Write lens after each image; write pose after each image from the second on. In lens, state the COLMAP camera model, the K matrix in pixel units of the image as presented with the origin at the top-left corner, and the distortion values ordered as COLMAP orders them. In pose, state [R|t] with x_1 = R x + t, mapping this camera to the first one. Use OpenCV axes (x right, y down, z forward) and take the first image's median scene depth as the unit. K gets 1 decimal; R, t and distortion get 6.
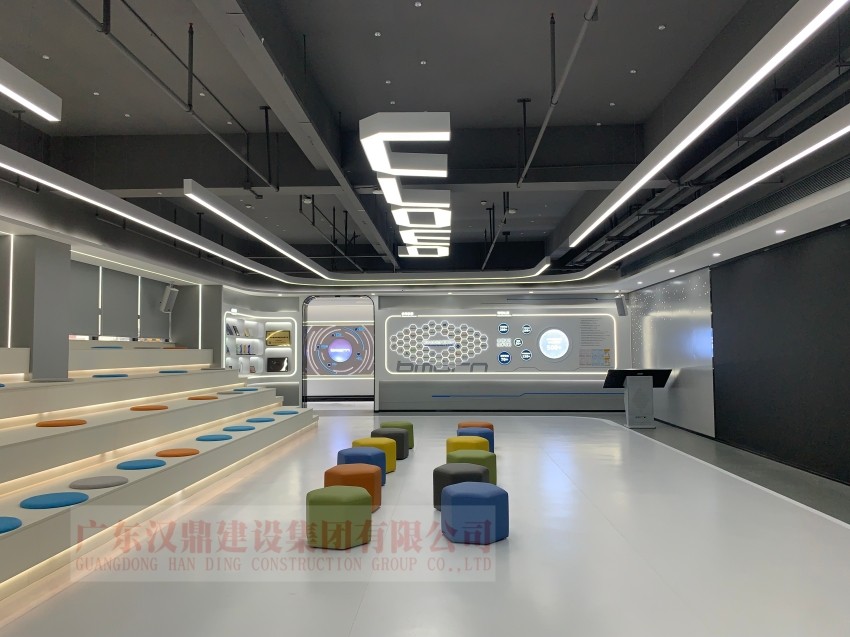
lens RADIAL K [[653.9, 0, 418.5], [0, 653.9, 320.9], [0, 0, 1]] dist [0.055145, -0.028519]
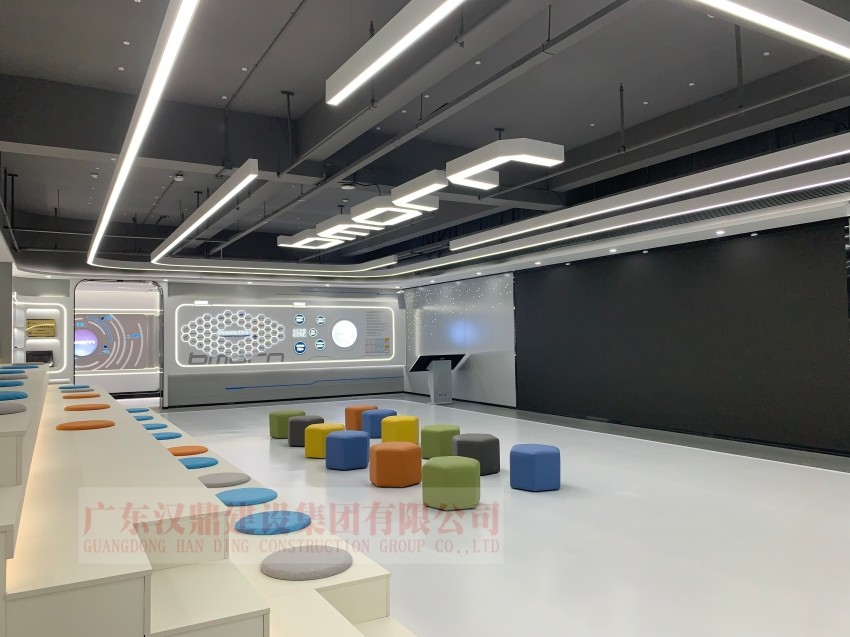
lens RADIAL K [[653.9, 0, 421.9], [0, 653.9, 317.6], [0, 0, 1]] dist [0.055145, -0.028519]
pose [[0.846512, 0.011077, 0.532254, -0.254696], [-0.015114, 0.999881, 0.003227, 0.002782], [-0.532155, -0.010776, 0.846578, 0.024747]]
